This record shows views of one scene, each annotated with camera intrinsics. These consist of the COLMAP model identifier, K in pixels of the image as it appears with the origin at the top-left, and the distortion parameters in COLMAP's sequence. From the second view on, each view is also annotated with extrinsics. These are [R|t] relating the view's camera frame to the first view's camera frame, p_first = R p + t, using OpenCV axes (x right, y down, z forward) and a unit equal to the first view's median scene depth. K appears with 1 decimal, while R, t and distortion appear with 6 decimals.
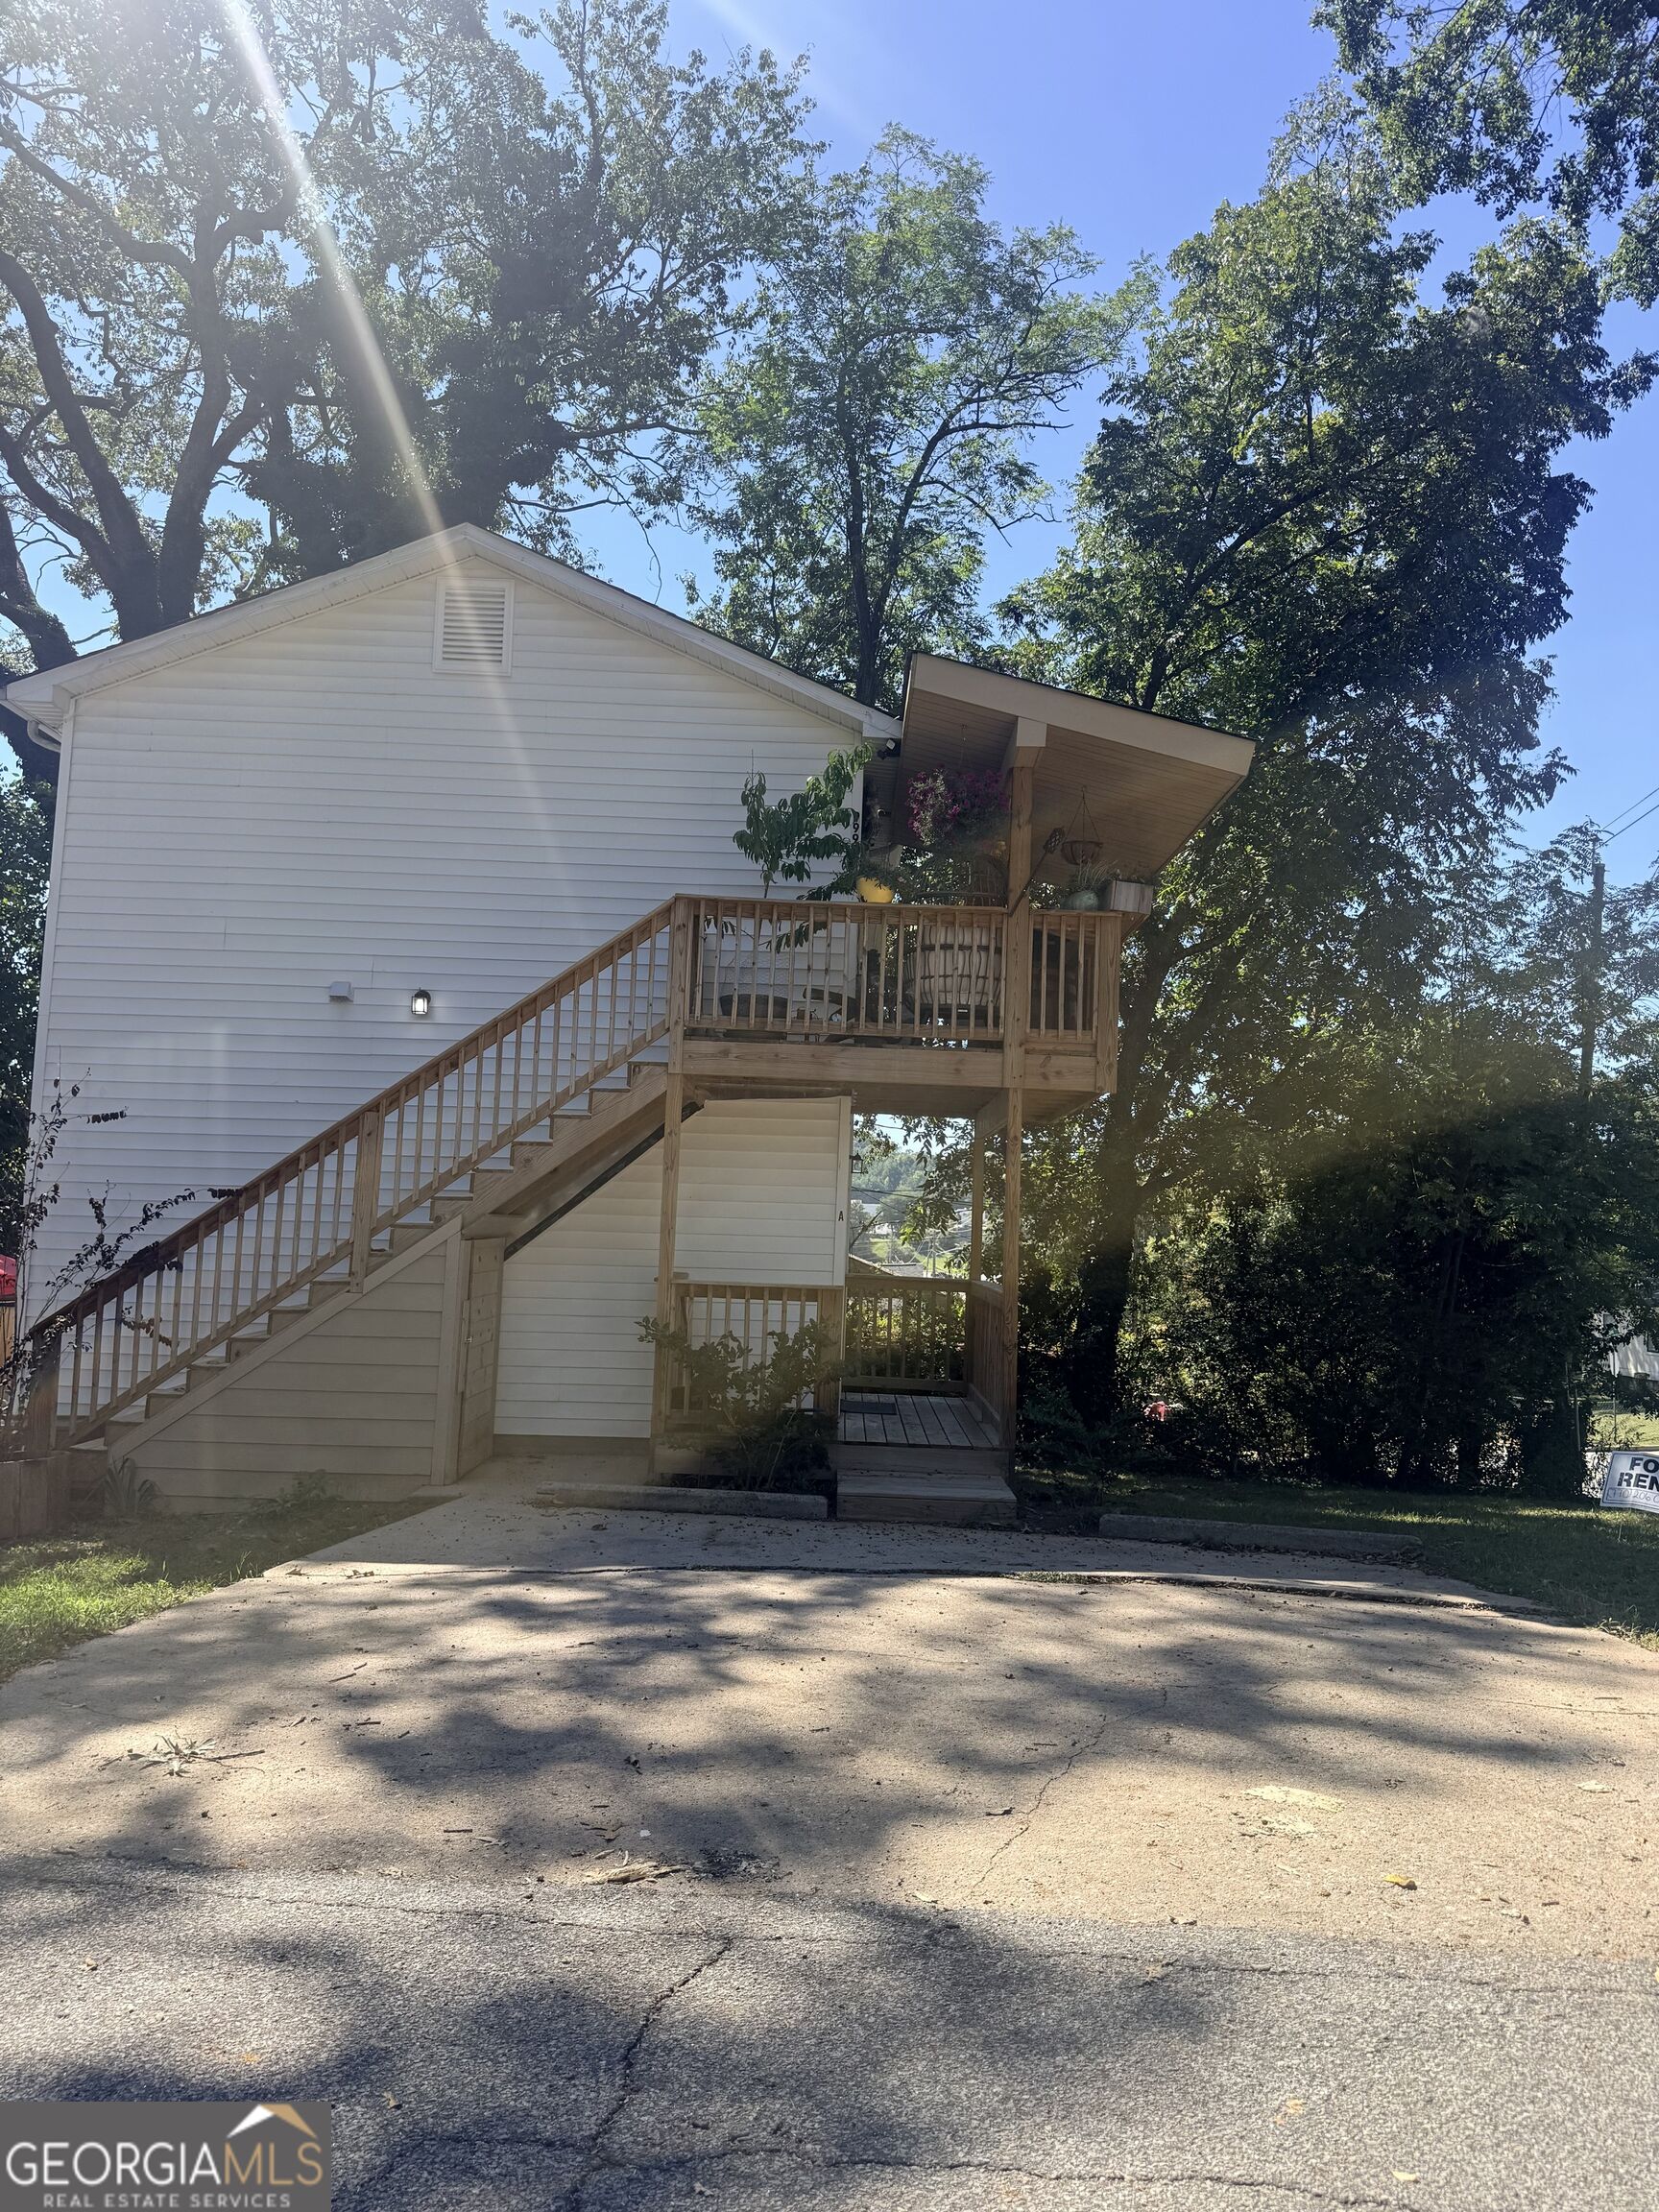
lens RADIAL K [[1413.0, 0, 829.5], [0, 1413.0, 1106.0], [0, 0, 1]] dist [0.131610, -0.000025]
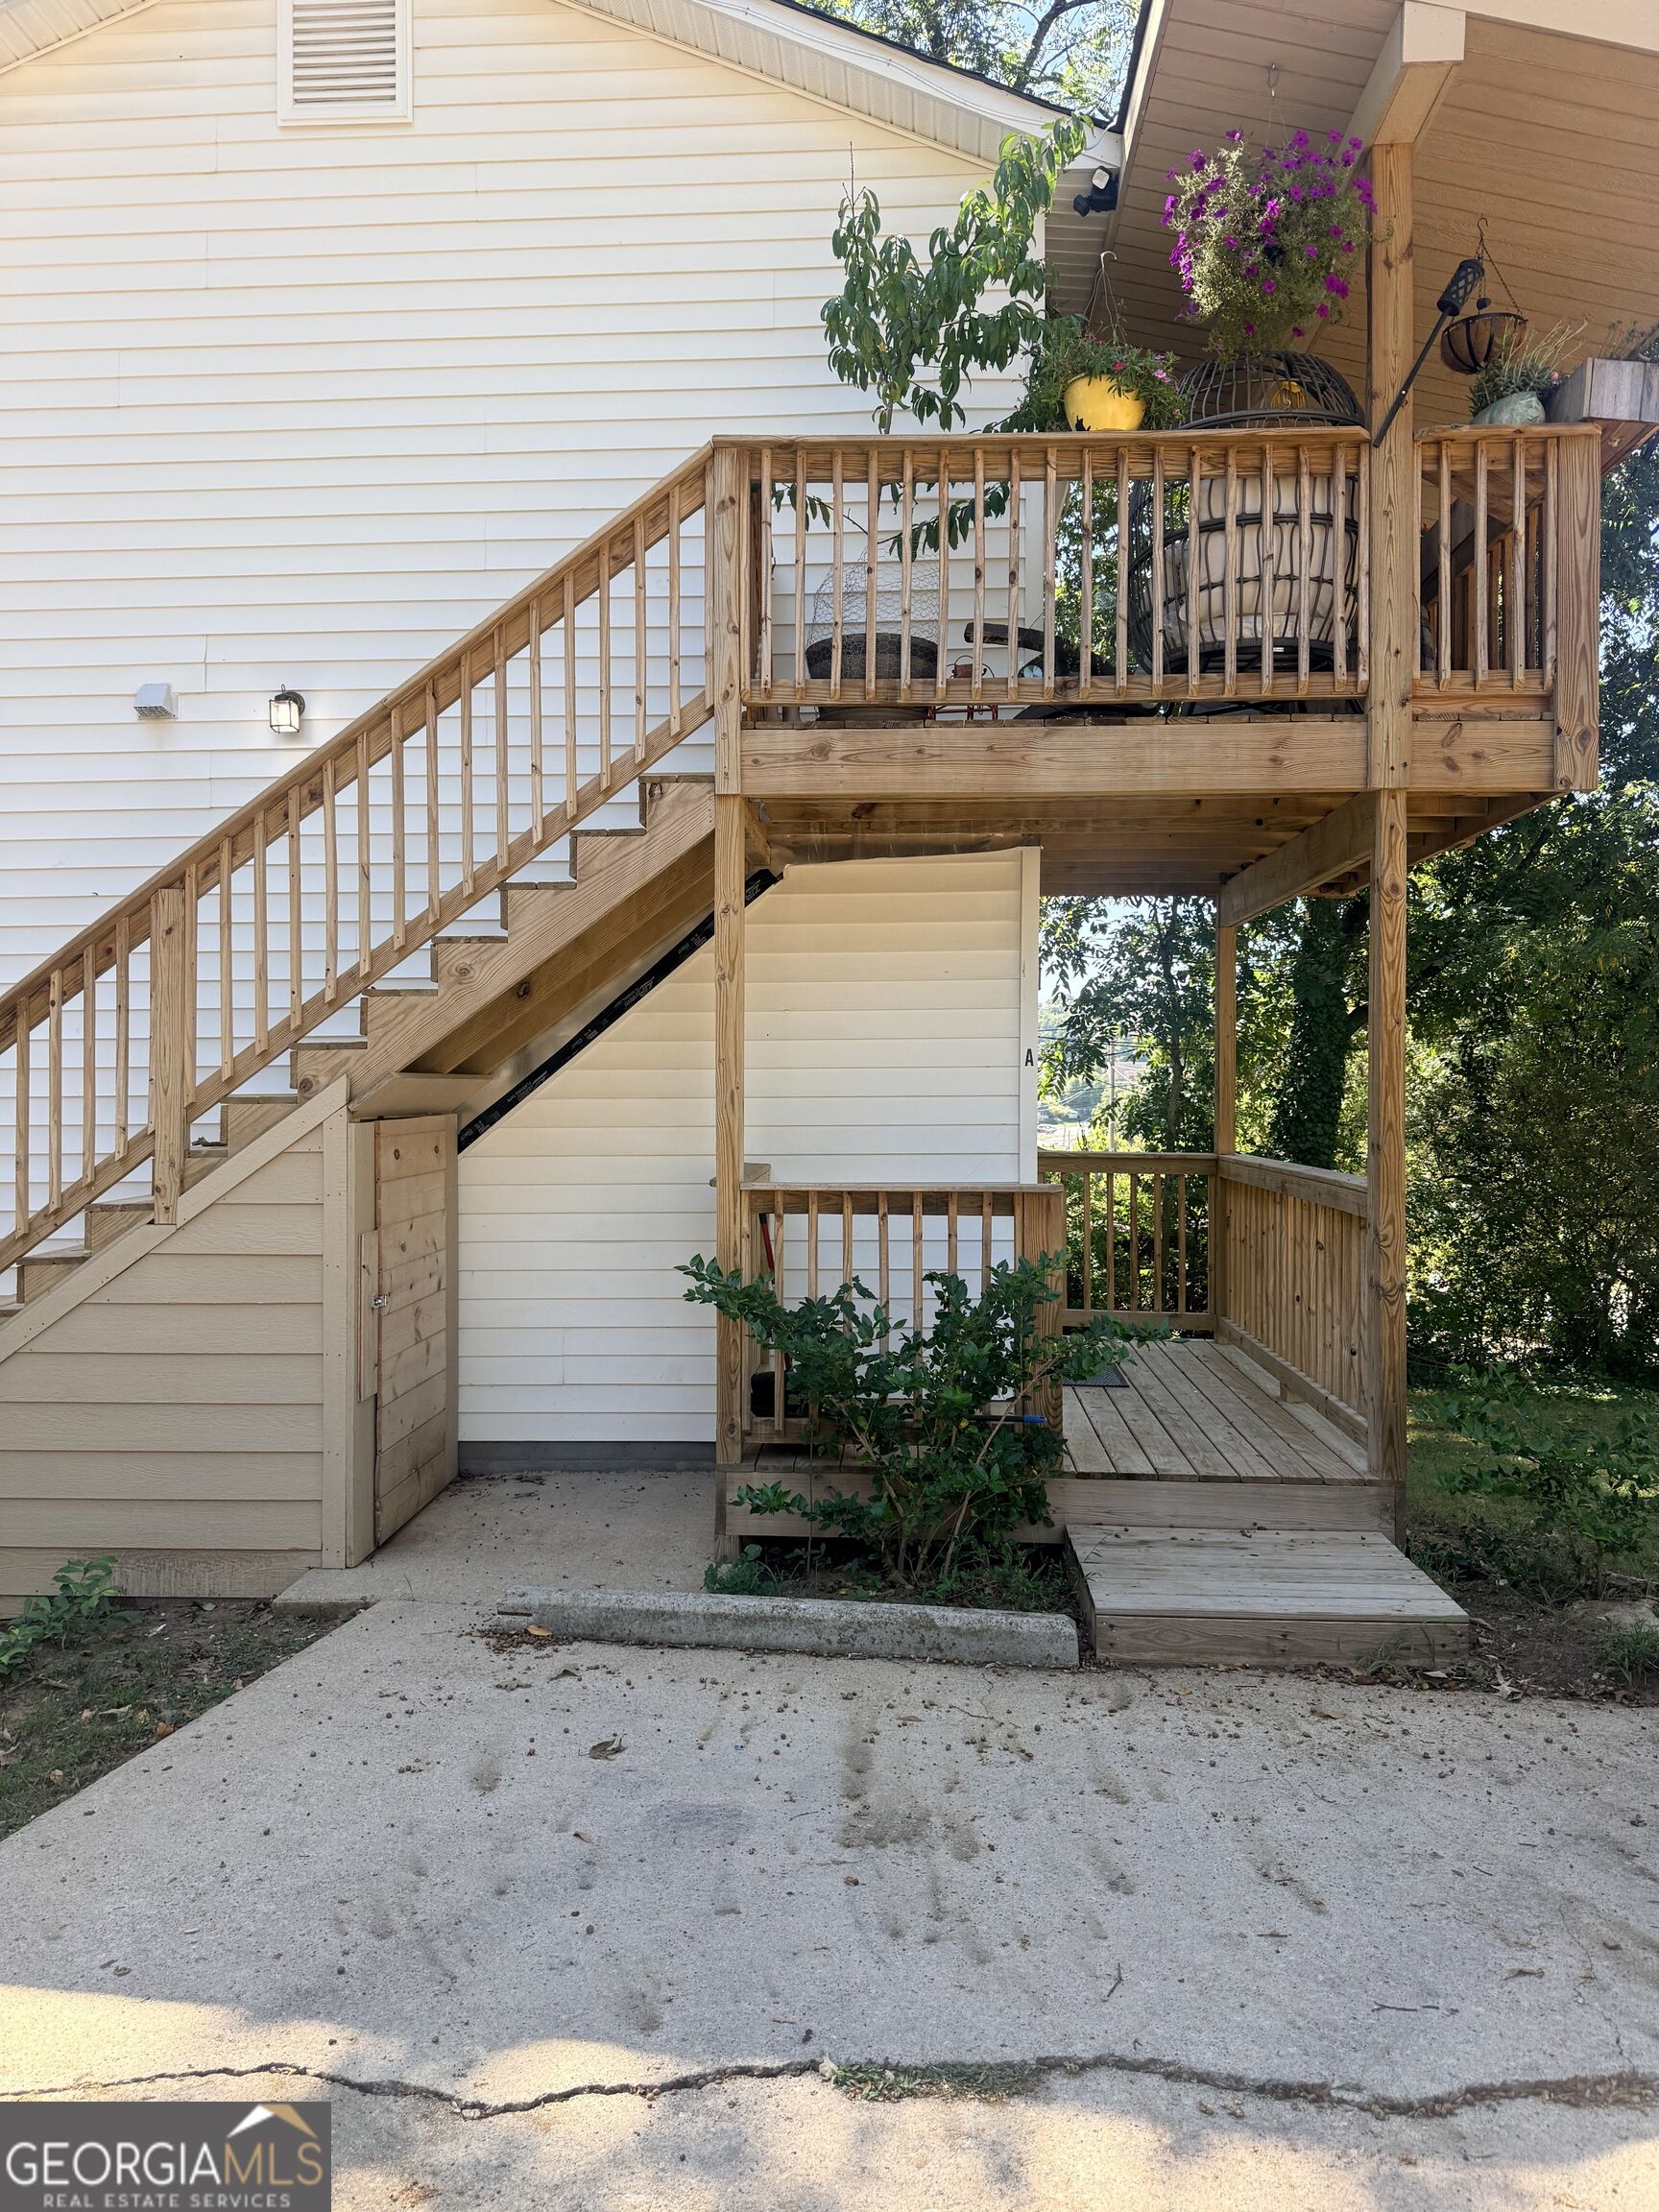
lens RADIAL K [[1539.0, 0, 829.5], [0, 1539.0, 1106.0], [0, 0, 1]] dist [0.103123, 0.000599]
pose [[0.997840, -0.035036, -0.055560, -0.043711], [0.040245, 0.994608, 0.095577, 0.038198], [0.051912, -0.097606, 0.993870, 0.417683]]
